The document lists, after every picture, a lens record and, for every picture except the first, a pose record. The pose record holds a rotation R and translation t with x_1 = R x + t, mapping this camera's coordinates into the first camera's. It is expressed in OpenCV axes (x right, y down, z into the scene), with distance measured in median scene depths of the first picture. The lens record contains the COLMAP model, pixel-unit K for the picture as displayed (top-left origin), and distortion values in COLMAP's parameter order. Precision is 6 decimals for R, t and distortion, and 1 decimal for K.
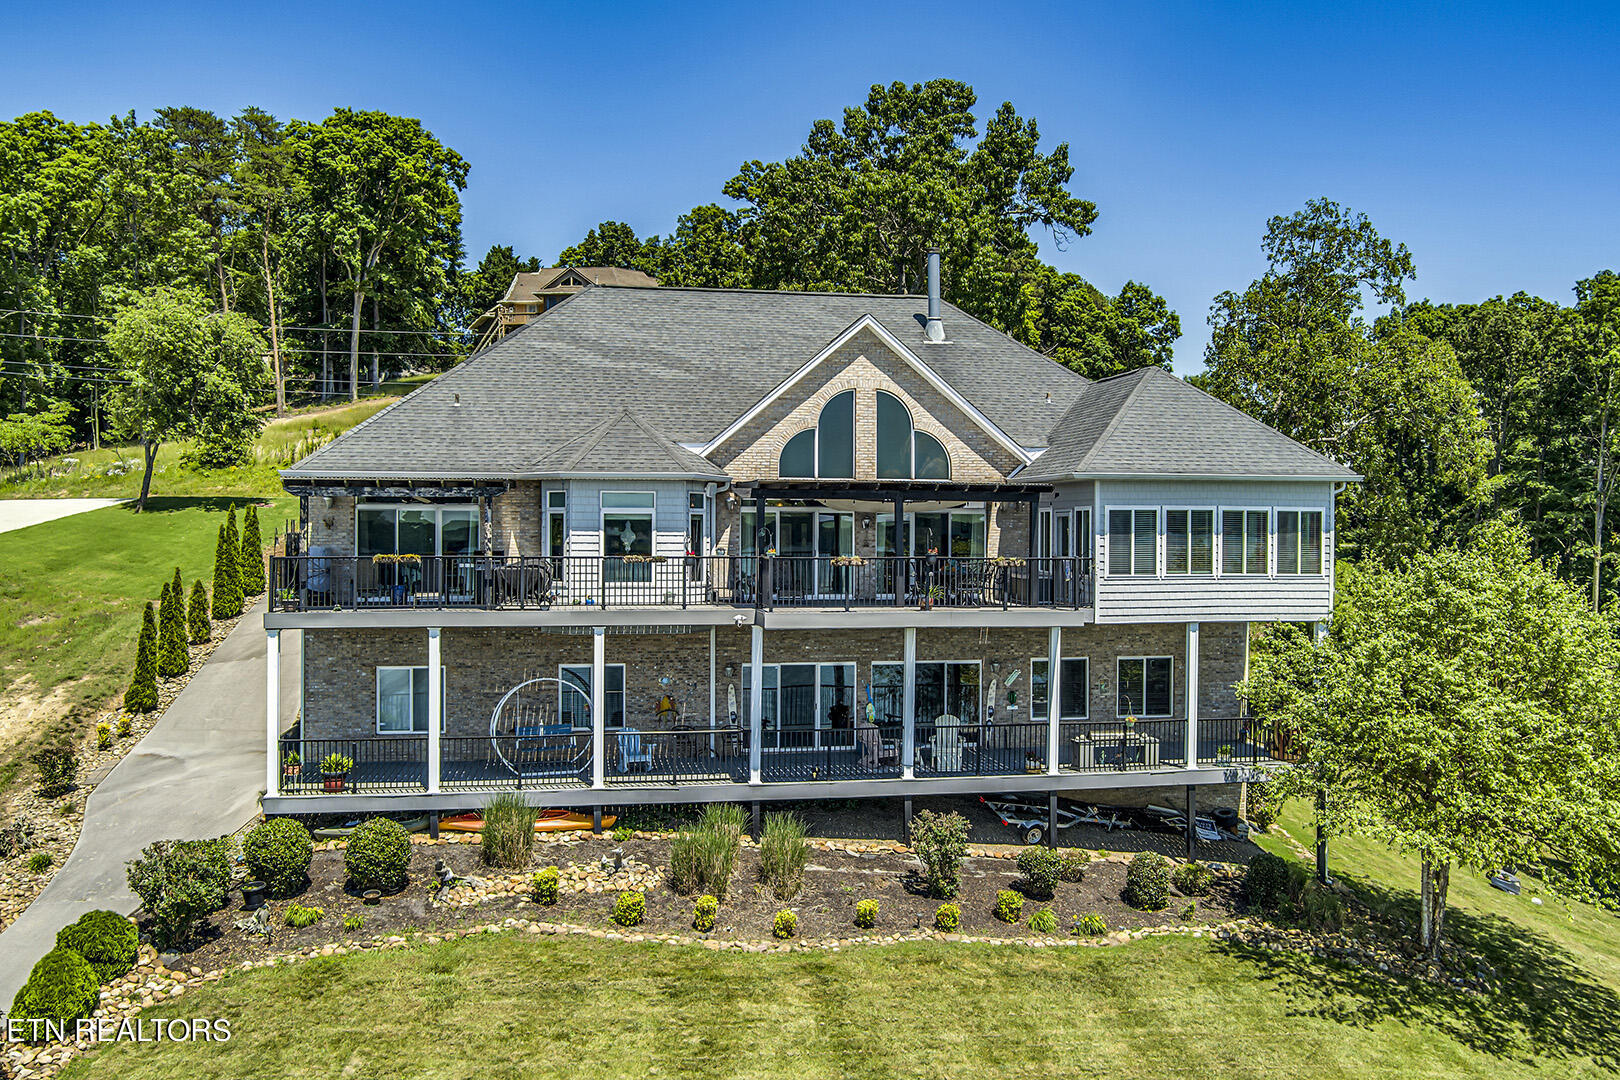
lens RADIAL K [[1327.0, 0, 810.0], [0, 1327.0, 540.0], [0, 0, 1]] dist [-0.079086, 0.040317]
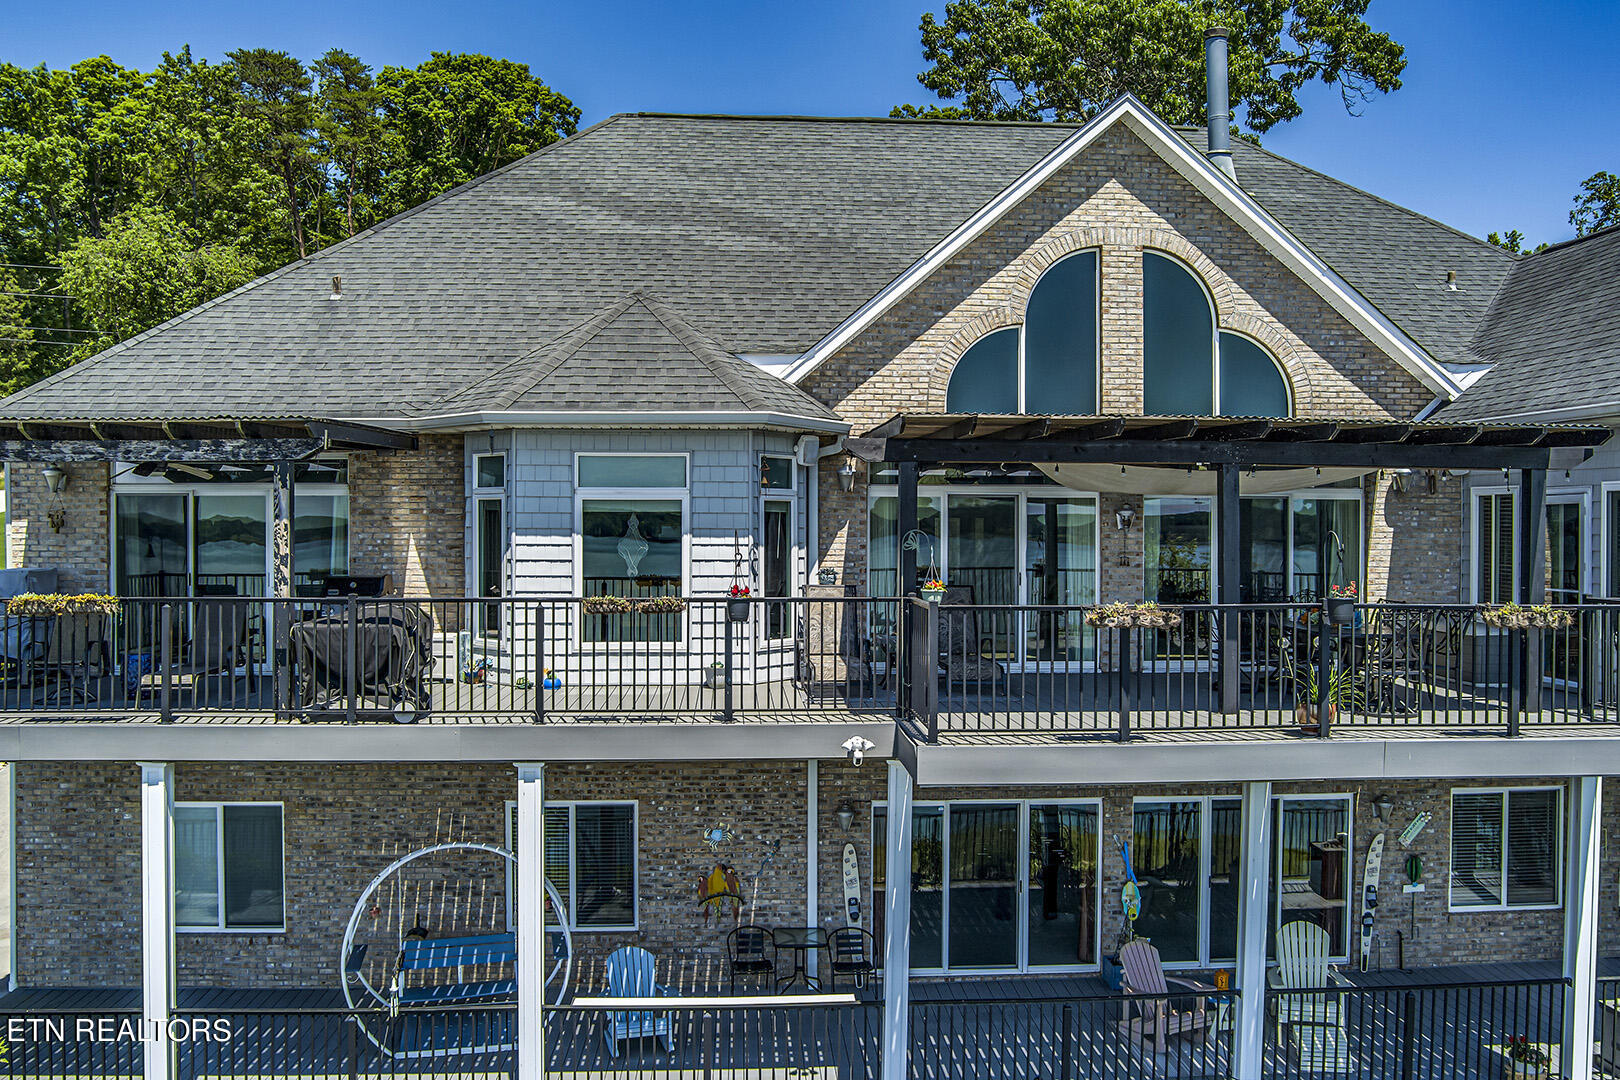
lens RADIAL K [[1327.0, 0, 810.0], [0, 1327.0, 540.0], [0, 0, 1]] dist [-0.079086, 0.040317]
pose [[0.993303, -0.000260, -0.115537, -0.016441], [0.000814, 0.999988, 0.004739, -0.006919], [0.115535, -0.004802, 0.993292, 0.491373]]
